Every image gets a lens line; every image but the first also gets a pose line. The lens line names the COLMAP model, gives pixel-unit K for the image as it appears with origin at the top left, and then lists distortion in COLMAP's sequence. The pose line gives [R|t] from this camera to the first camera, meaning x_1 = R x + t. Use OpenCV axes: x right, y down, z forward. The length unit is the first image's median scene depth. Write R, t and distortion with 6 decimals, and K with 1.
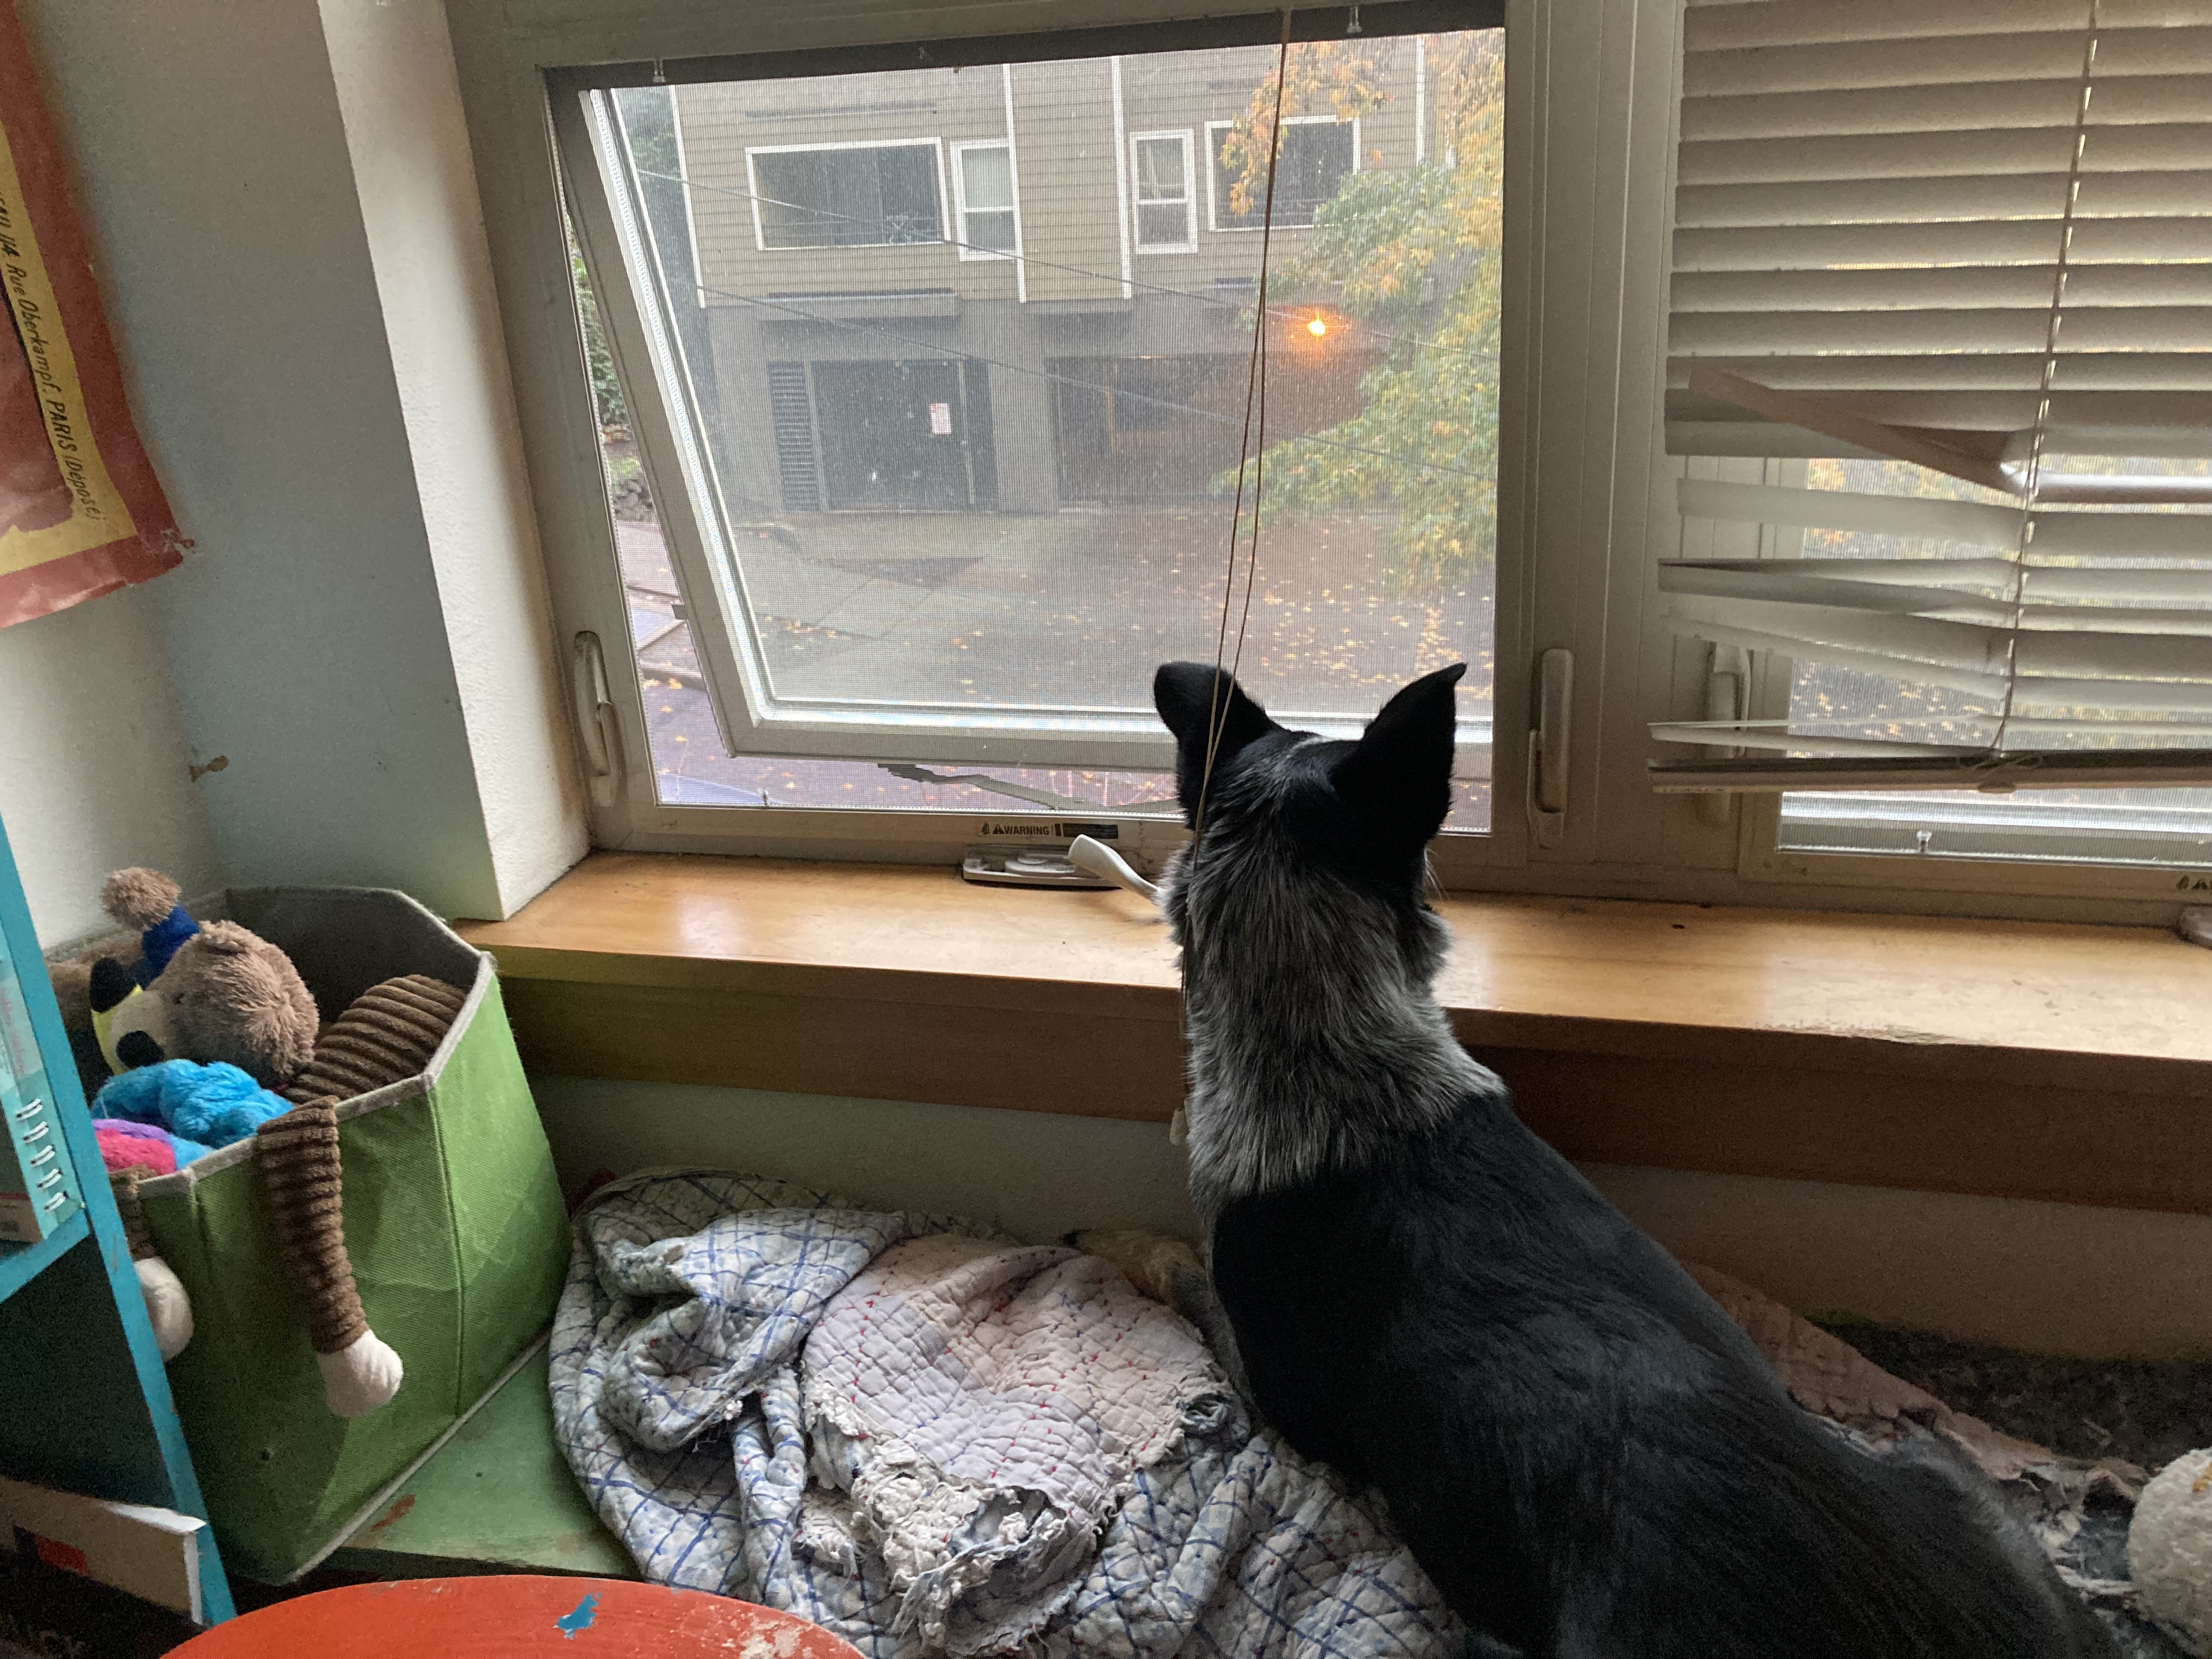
lens RADIAL K [[1774.4, 0, 1108.3], [0, 1774.4, 818.6], [0, 0, 1]] dist [0.042534, -0.105086]
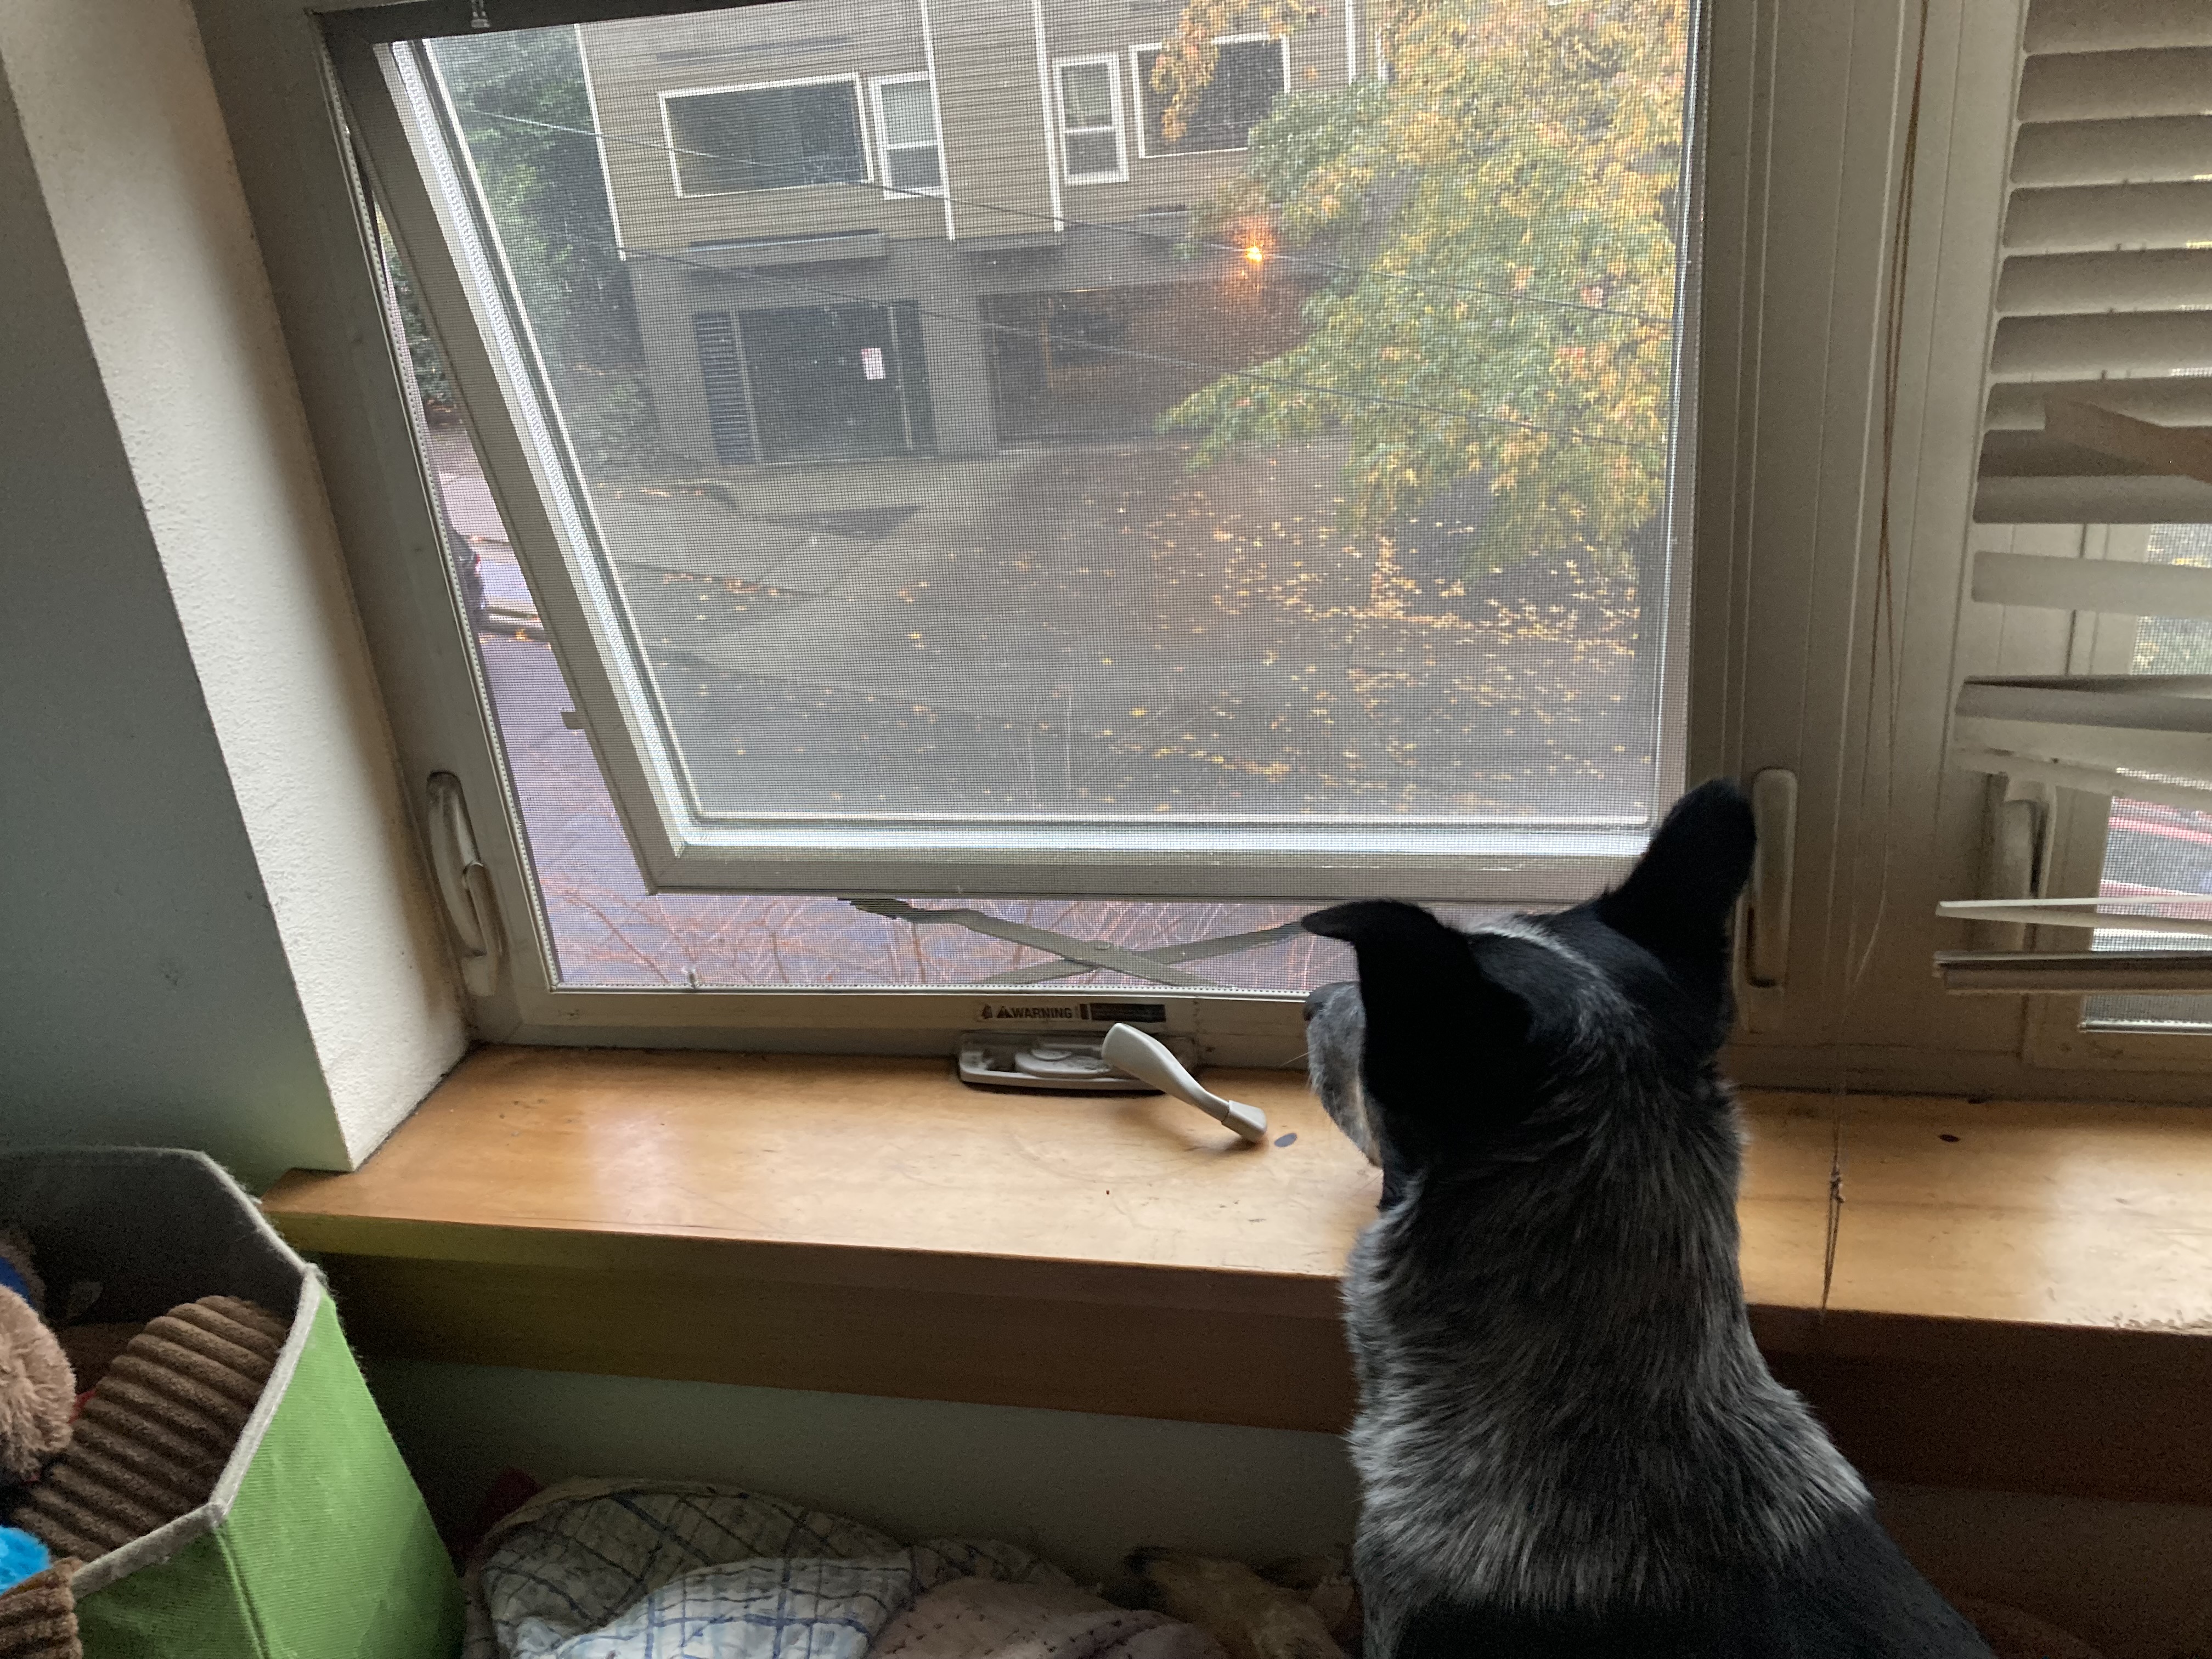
lens RADIAL K [[1795.3, 0, 1092.5], [0, 1795.3, 834.9], [0, 0, 1]] dist [0.004798, -0.012363]
pose [[0.998752, -0.047965, 0.013936, -0.034057], [0.047366, 0.998055, 0.040531, -0.103820], [-0.015853, -0.039820, 0.999081, 0.258196]]
